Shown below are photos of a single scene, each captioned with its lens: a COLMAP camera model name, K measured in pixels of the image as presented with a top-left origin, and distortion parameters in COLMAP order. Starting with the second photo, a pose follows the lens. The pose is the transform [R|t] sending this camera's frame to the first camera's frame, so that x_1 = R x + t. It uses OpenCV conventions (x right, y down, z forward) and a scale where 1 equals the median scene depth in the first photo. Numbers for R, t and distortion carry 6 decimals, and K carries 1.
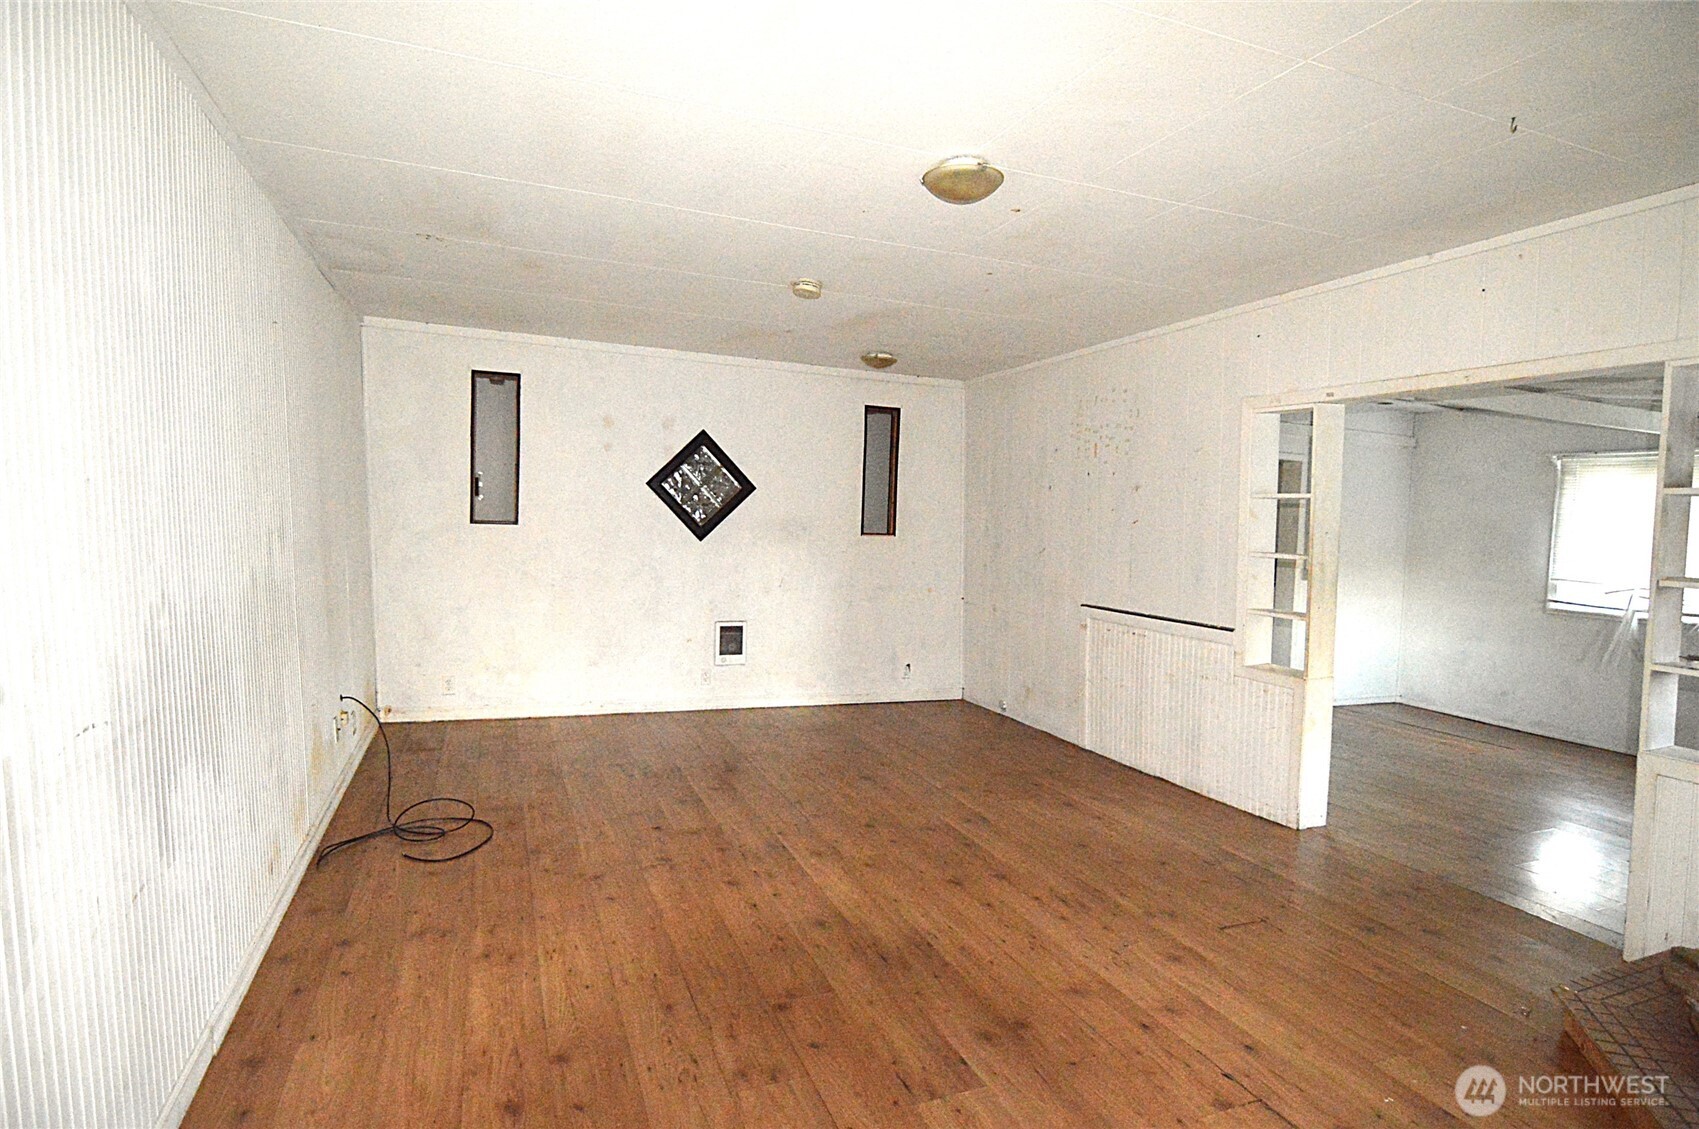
lens RADIAL K [[874.7, 0, 842.6], [0, 874.7, 572.3], [0, 0, 1]] dist [-0.000615, -0.013205]
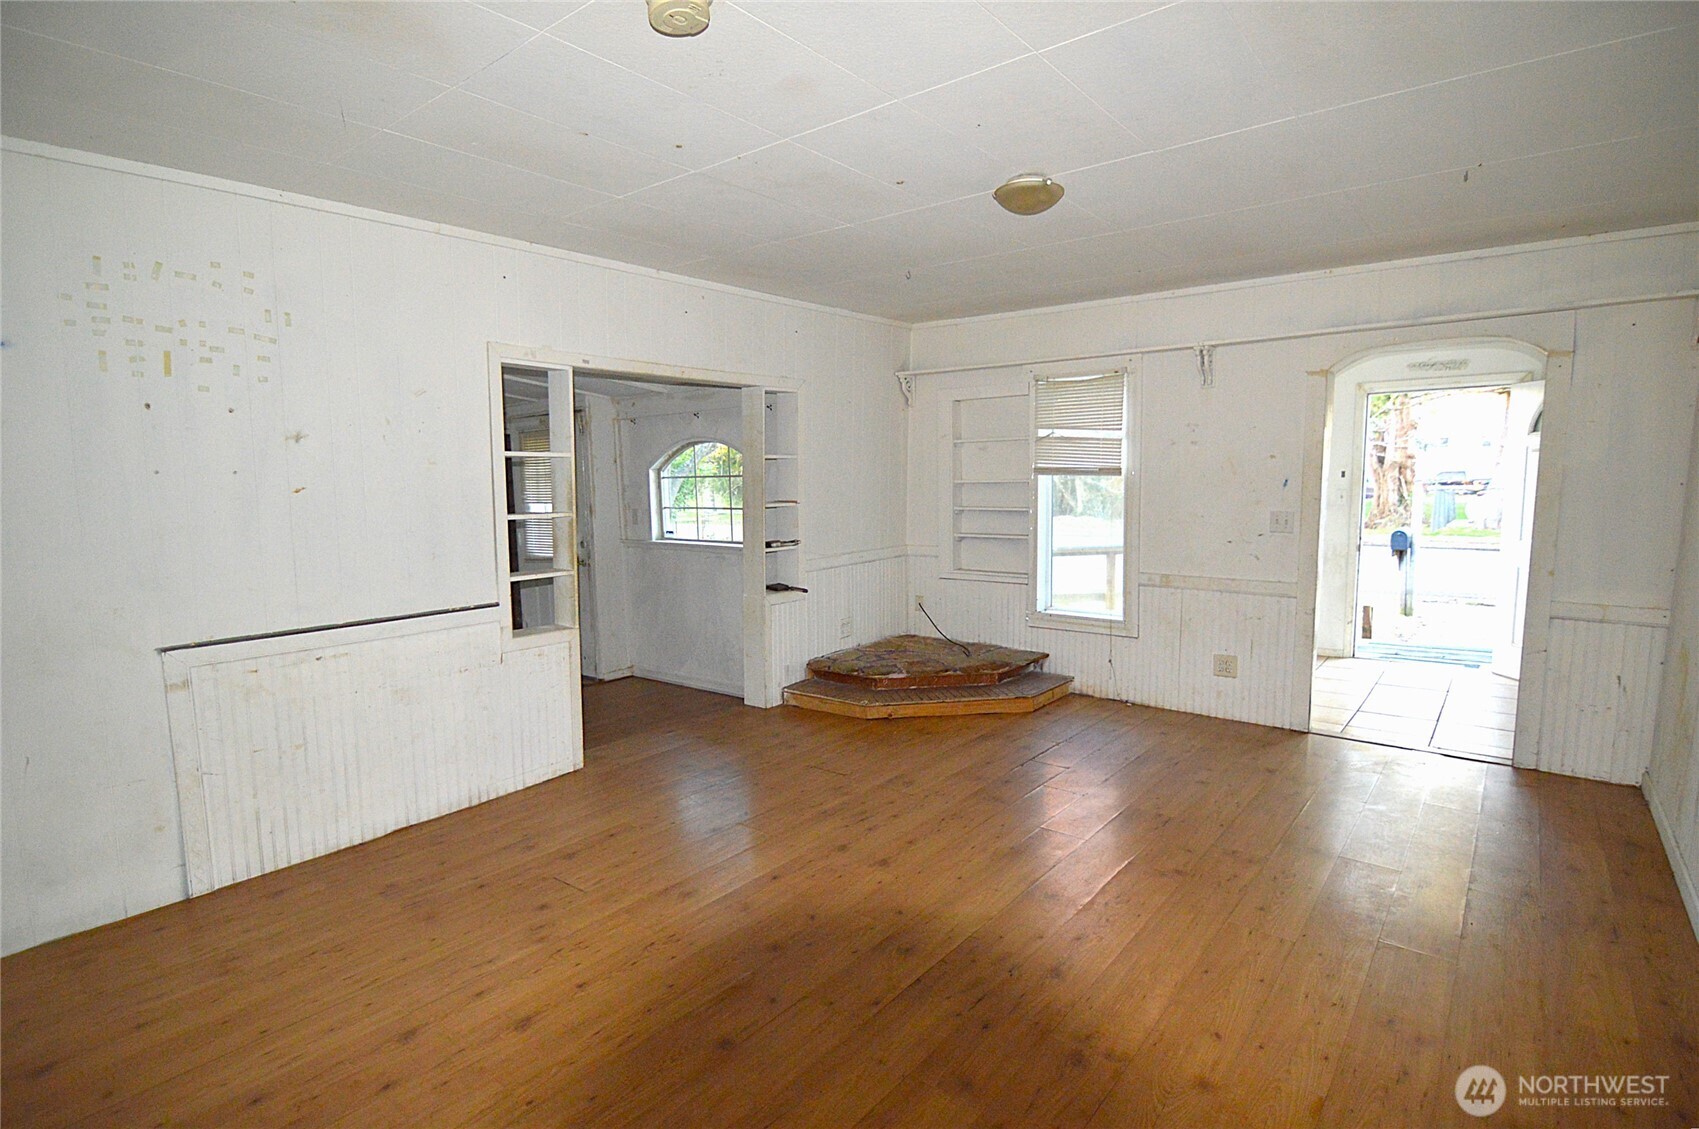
lens RADIAL K [[861.9, 0, 841.4], [0, 861.9, 571.6], [0, 0, 1]] dist [-0.001422, -0.011806]
pose [[-0.493644, -0.119995, 0.861346, -0.537992], [0.056465, 0.983923, 0.169432, -0.107592], [-0.867829, 0.132275, -0.478933, 1.242434]]
